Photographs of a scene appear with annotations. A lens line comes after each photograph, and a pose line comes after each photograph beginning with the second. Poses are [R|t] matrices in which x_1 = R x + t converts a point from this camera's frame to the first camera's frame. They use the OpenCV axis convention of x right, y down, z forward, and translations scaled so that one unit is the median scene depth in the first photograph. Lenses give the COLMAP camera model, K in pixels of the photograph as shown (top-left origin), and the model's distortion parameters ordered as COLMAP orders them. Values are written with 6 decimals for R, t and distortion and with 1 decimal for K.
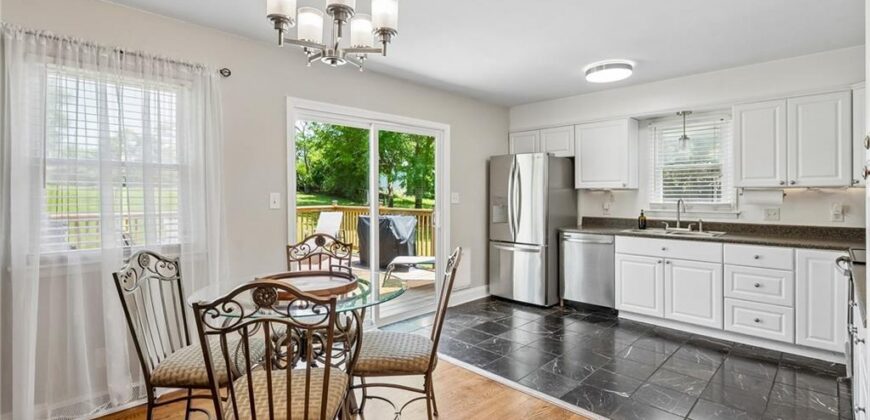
lens RADIAL K [[407.4, 0, 433.6], [0, 407.4, 194.8], [0, 0, 1]] dist [0.000445, 0.000135]
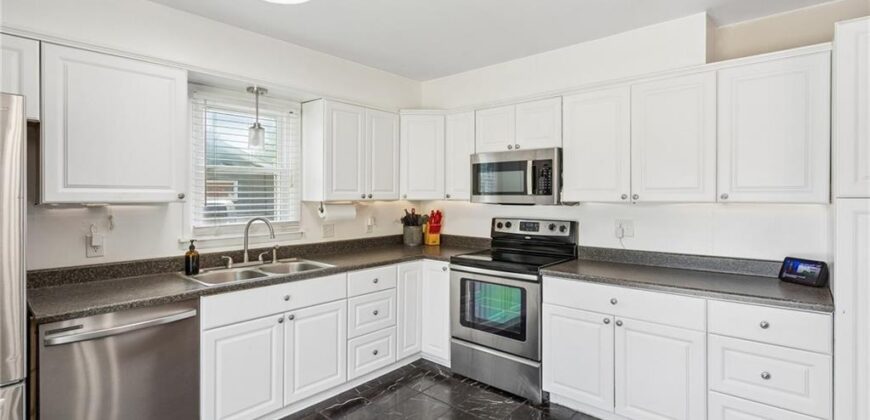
lens RADIAL K [[407.4, 0, 433.6], [0, 407.4, 194.8], [0, 0, 1]] dist [0.000445, 0.000135]
pose [[-0.055181, 0.005975, 0.998459, -0.078379], [0.004881, 0.999972, -0.005714, -0.022394], [-0.998464, 0.004558, -0.055208, 0.751628]]
